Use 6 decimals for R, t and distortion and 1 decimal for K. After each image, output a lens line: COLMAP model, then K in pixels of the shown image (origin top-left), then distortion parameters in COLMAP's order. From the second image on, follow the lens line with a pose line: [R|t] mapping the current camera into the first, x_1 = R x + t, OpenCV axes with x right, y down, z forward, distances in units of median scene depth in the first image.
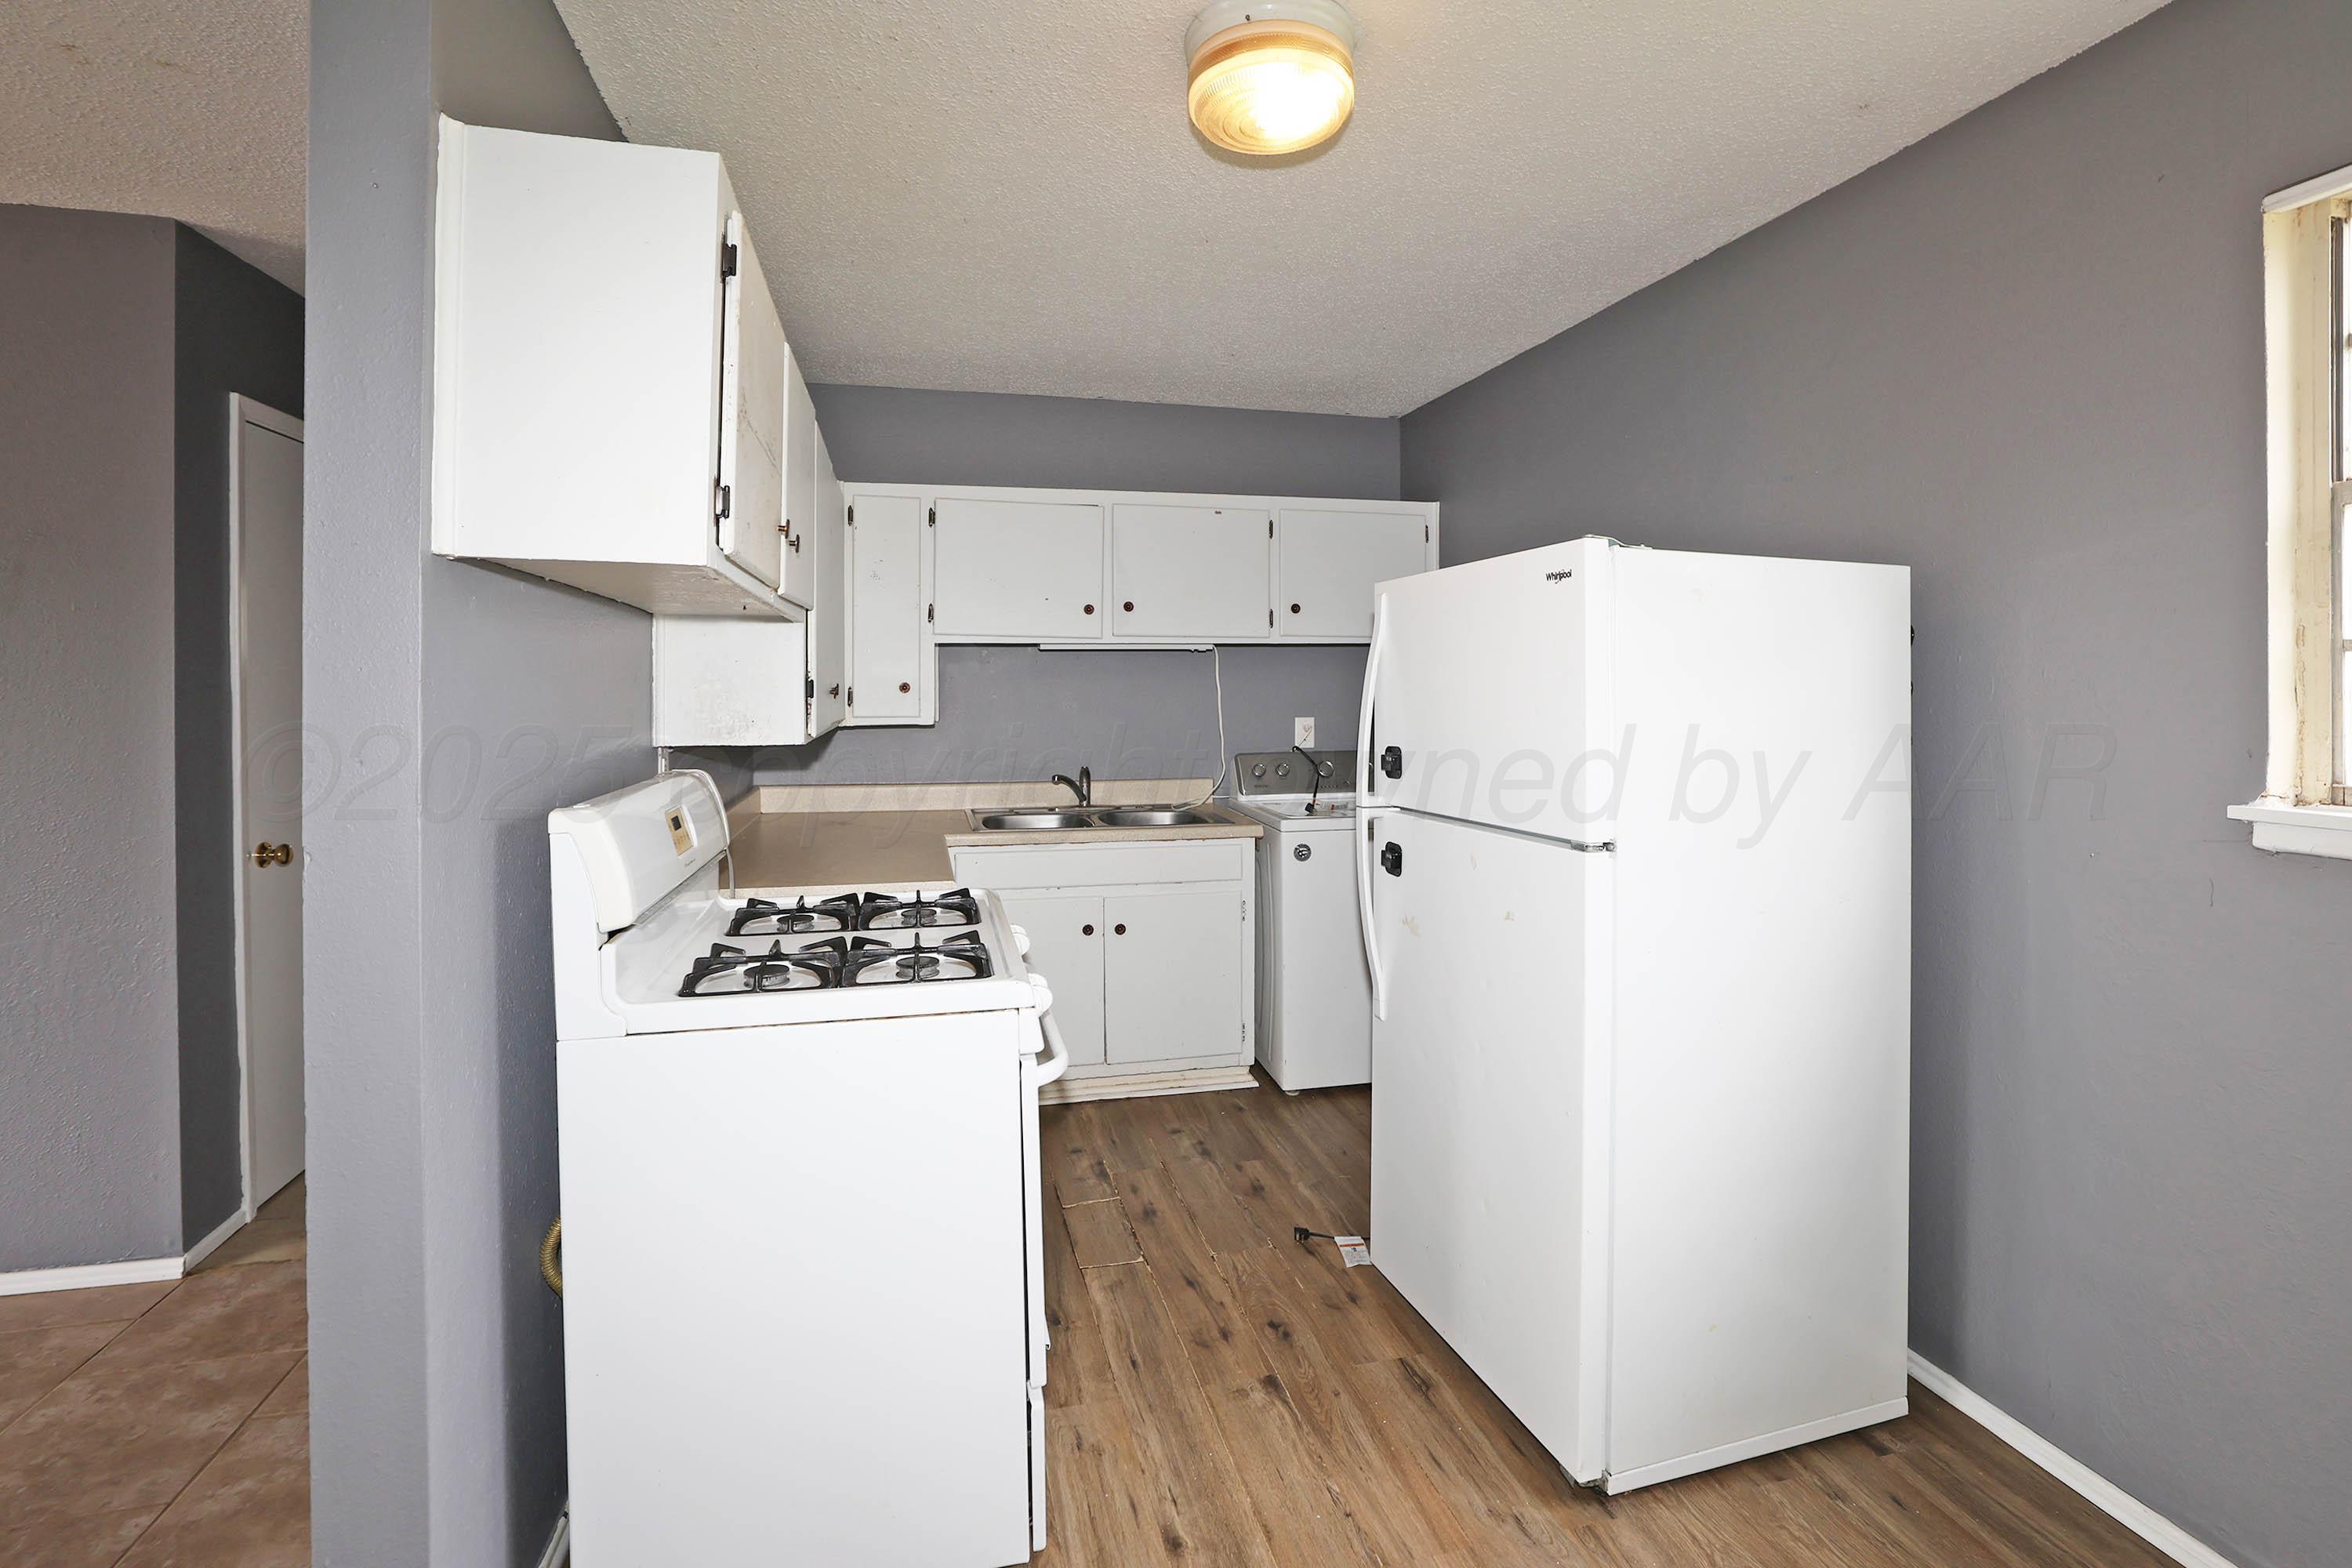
lens RADIAL K [[1050.0, 0, 1175.0], [0, 1050.0, 700.4], [0, 0, 1]] dist [-0.013641, 0.000302]
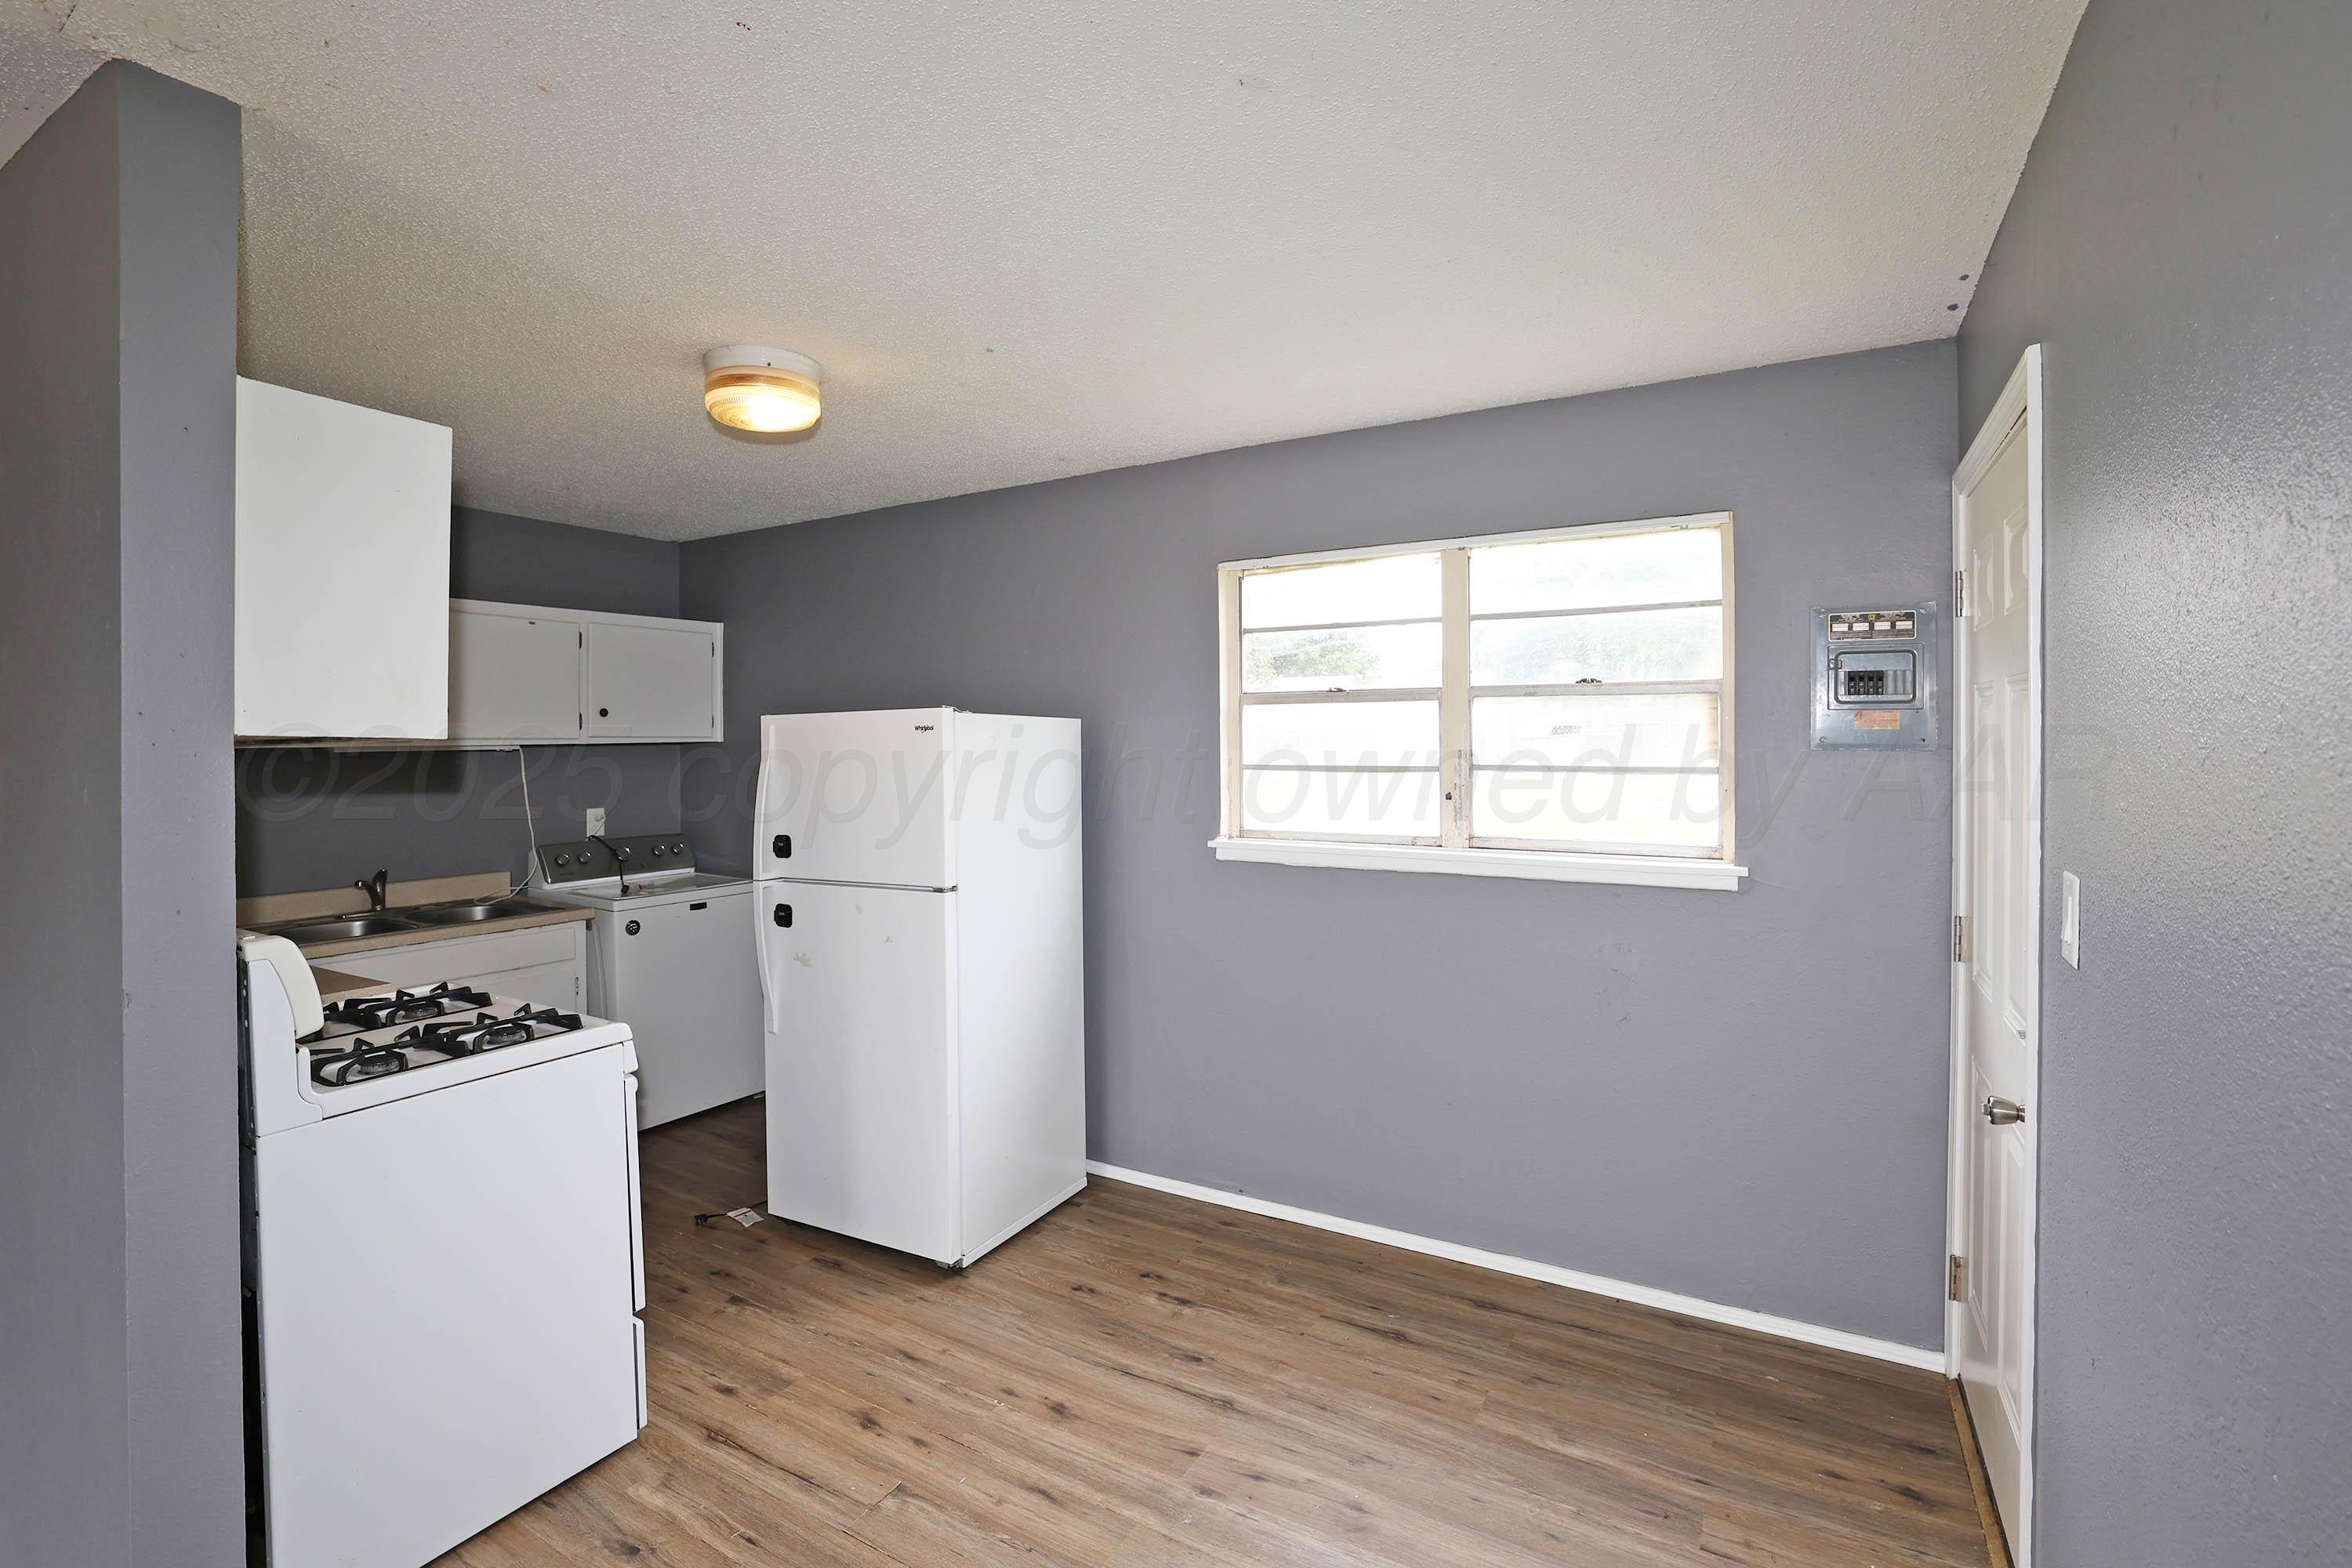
lens RADIAL K [[1057.6, 0, 1176.0], [0, 1057.6, 784.0], [0, 0, 1]] dist [-0.058960, 0.023973]
pose [[0.687621, -0.025860, 0.725609, -0.294173], [0.011914, 0.999633, 0.024335, -0.033956], [-0.725972, -0.008089, 0.687677, -0.219590]]
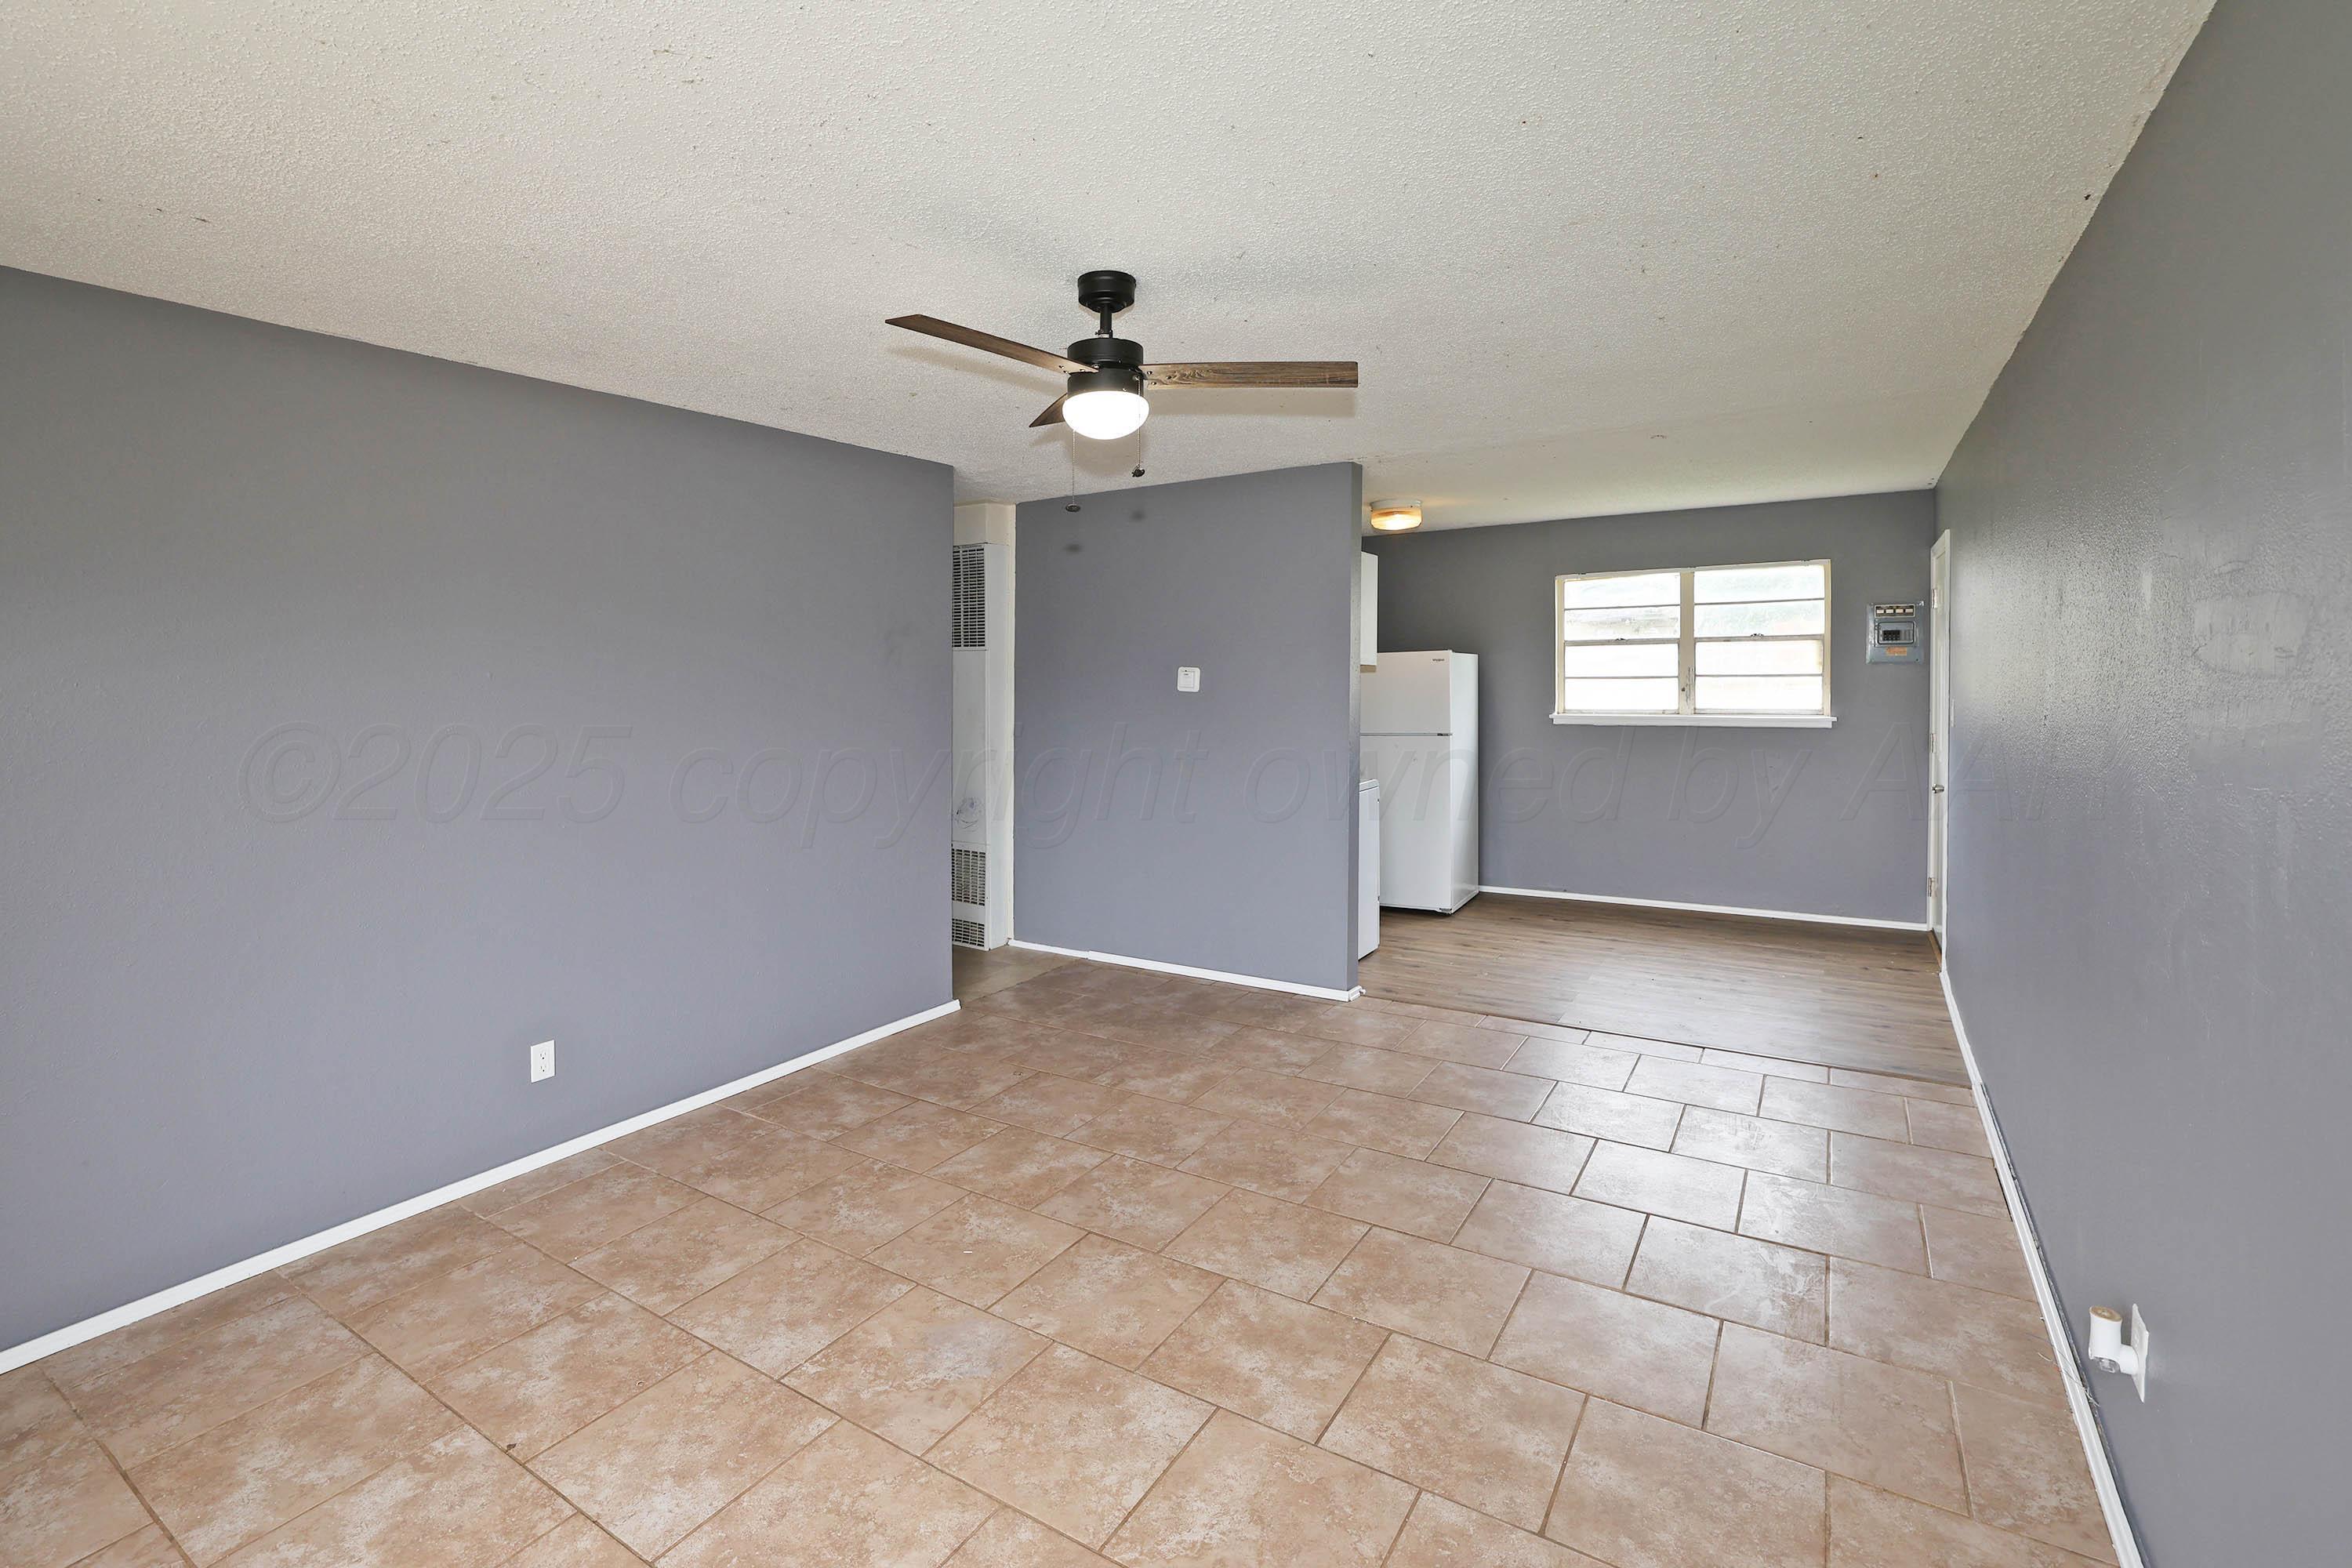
lens RADIAL K [[1027.8, 0, 1141.1], [0, 1027.8, 734.1], [0, 0, 1]] dist [-0.017616, 0.000539]
pose [[0.738621, -0.045288, 0.672598, -1.429984], [0.021338, 0.998812, 0.043821, -0.020316], [-0.673784, -0.018015, 0.738709, -0.469267]]
